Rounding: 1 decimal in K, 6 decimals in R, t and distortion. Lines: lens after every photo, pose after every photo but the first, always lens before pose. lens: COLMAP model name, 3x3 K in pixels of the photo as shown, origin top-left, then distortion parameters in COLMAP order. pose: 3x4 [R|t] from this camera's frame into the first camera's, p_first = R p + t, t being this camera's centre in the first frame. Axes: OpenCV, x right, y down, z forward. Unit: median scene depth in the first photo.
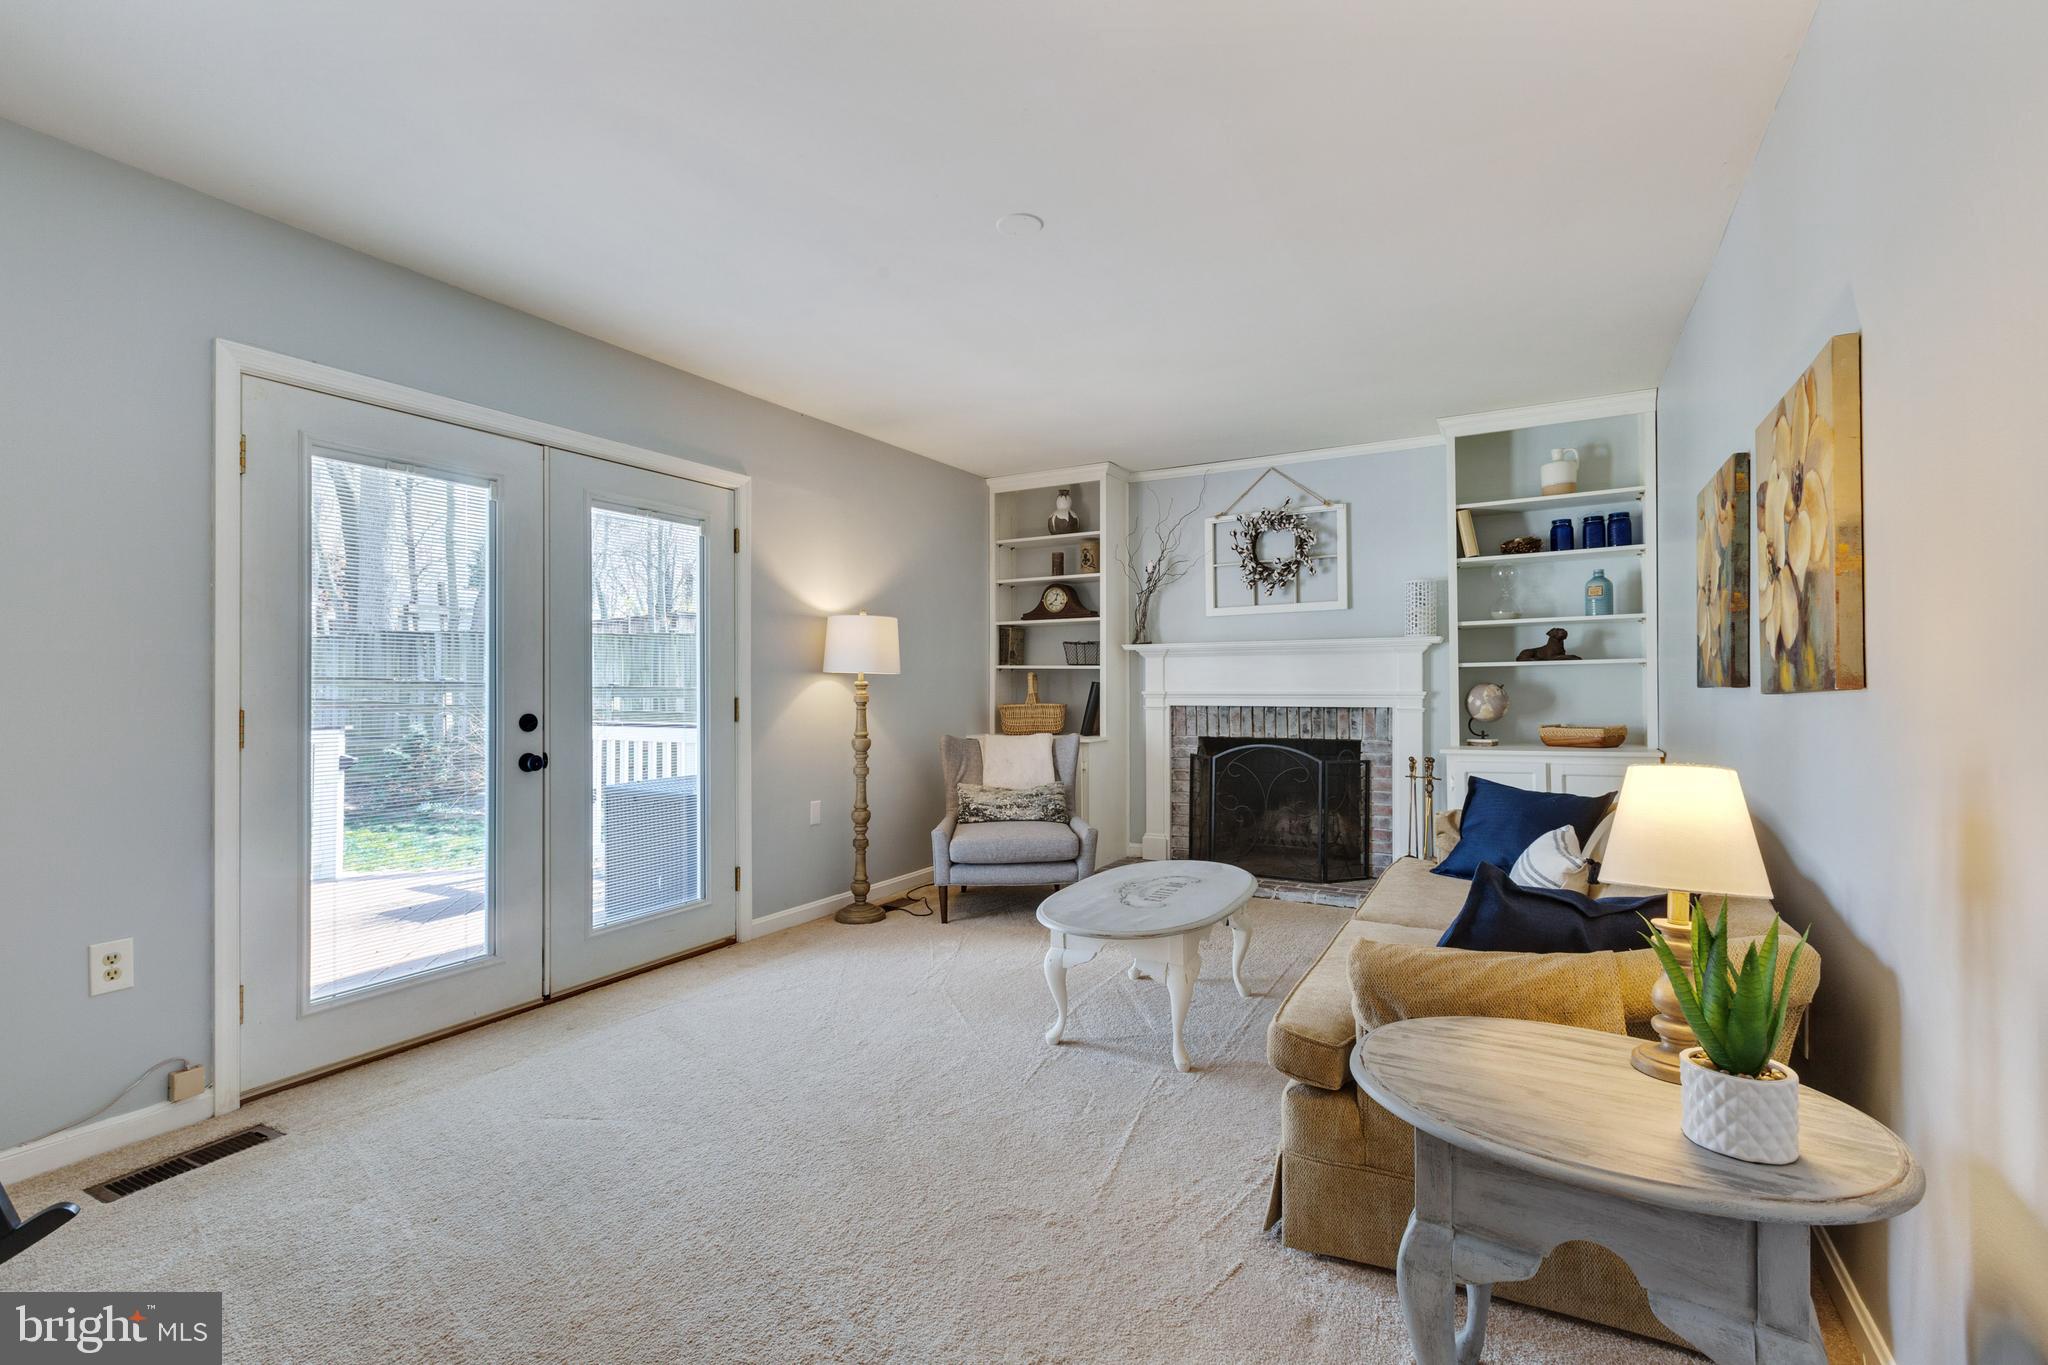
lens RADIAL K [[943.8, 0, 1024.0], [0, 943.8, 682.5], [0, 0, 1]] dist [0.003176, 0.000098]
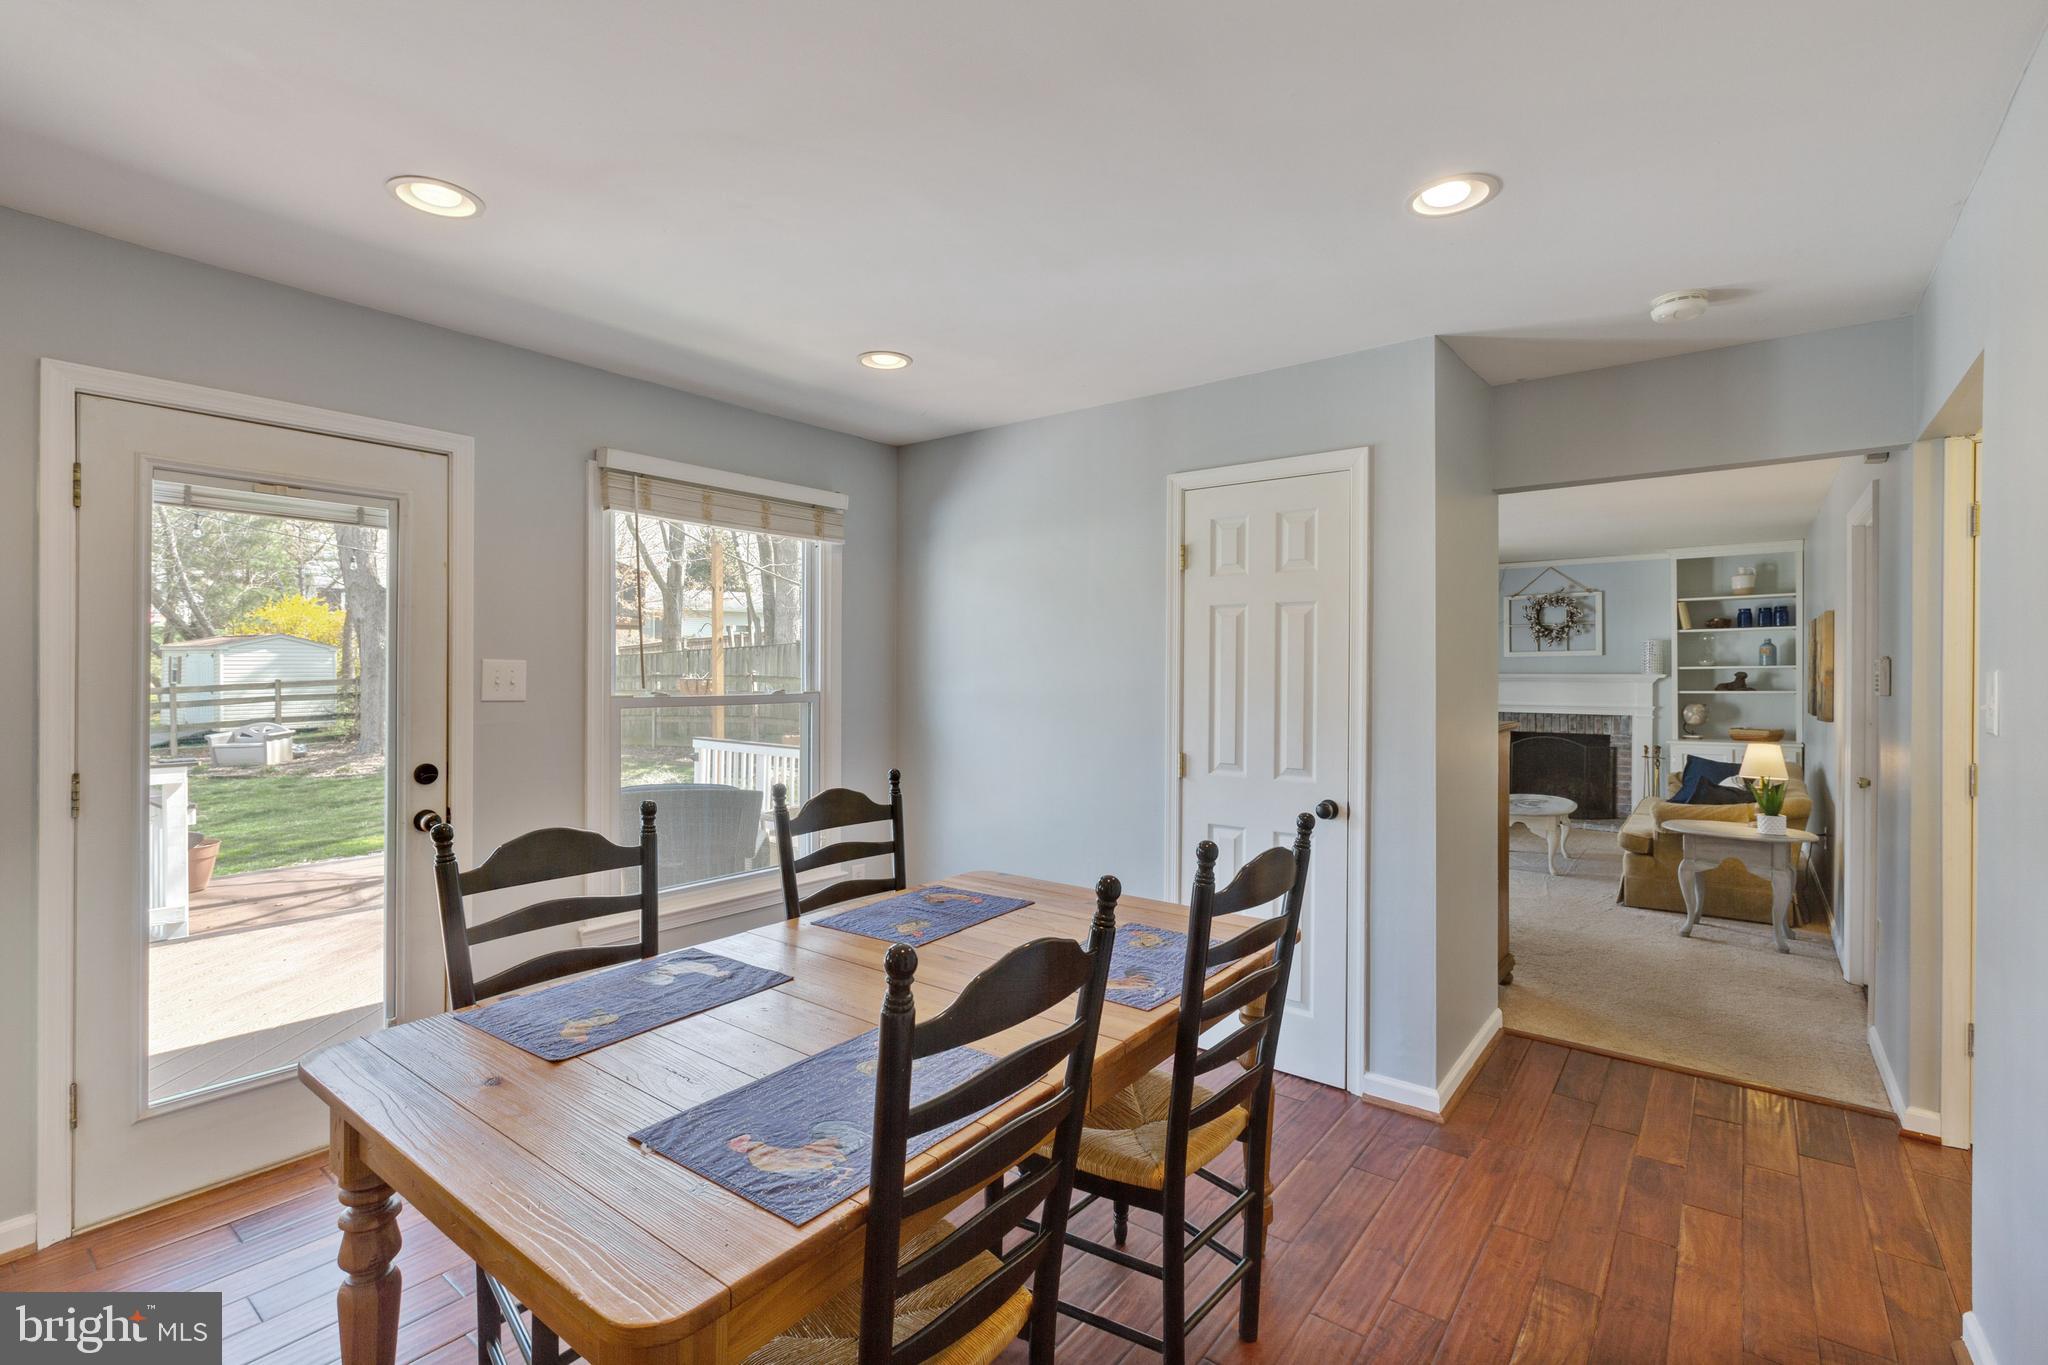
lens RADIAL K [[924.0, 0, 1017.5], [0, 924.0, 676.0], [0, 0, 1]] dist [-0.002397, -0.000662]
pose [[0.986020, 0.005031, -0.166552, -0.443521], [-0.003966, 0.999969, 0.006730, -0.054297], [0.166580, -0.005975, 0.986010, -0.852693]]
